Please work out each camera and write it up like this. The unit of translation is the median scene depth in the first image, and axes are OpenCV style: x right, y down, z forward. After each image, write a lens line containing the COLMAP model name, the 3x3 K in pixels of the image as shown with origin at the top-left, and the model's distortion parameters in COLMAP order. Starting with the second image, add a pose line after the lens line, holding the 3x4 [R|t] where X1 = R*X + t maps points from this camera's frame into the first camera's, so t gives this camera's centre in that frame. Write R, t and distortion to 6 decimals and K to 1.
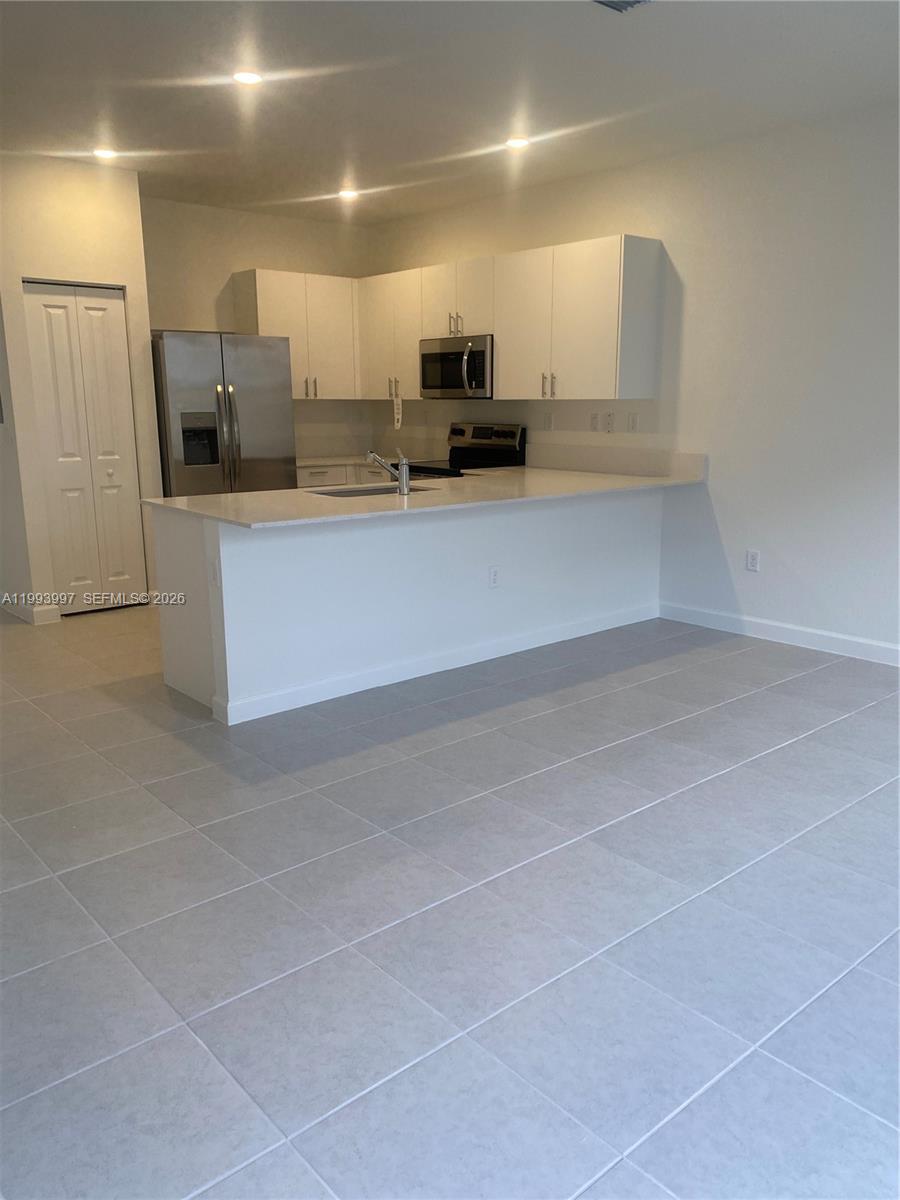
lens RADIAL K [[889.4, 0, 450.0], [0, 889.4, 600.0], [0, 0, 1]] dist [0.020621, -0.073994]
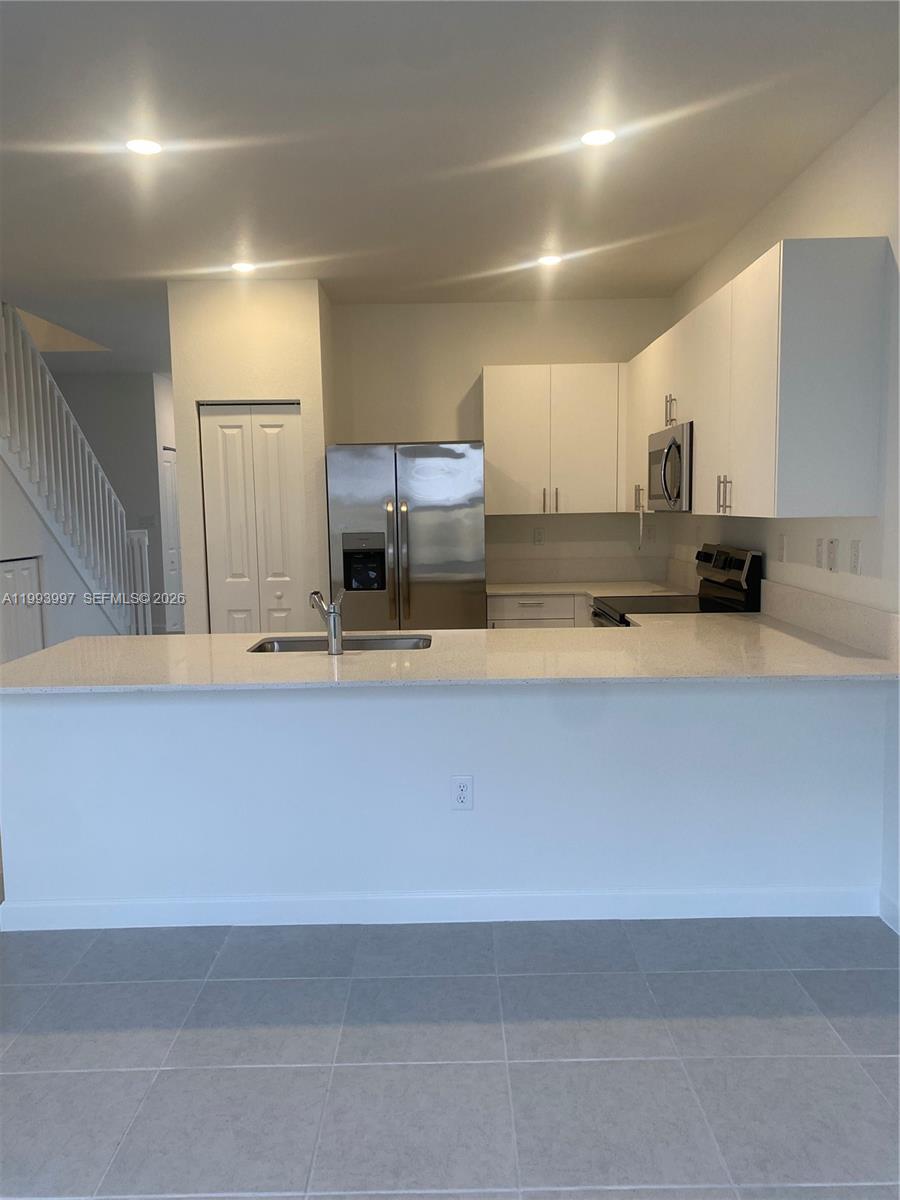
lens RADIAL K [[889.4, 0, 450.0], [0, 889.4, 600.0], [0, 0, 1]] dist [0.020621, -0.073994]
pose [[0.770831, 0.052097, -0.634906, 0.352140], [-0.124096, 0.989837, -0.069442, -0.094195], [0.624835, 0.132318, 0.769463, 0.387578]]
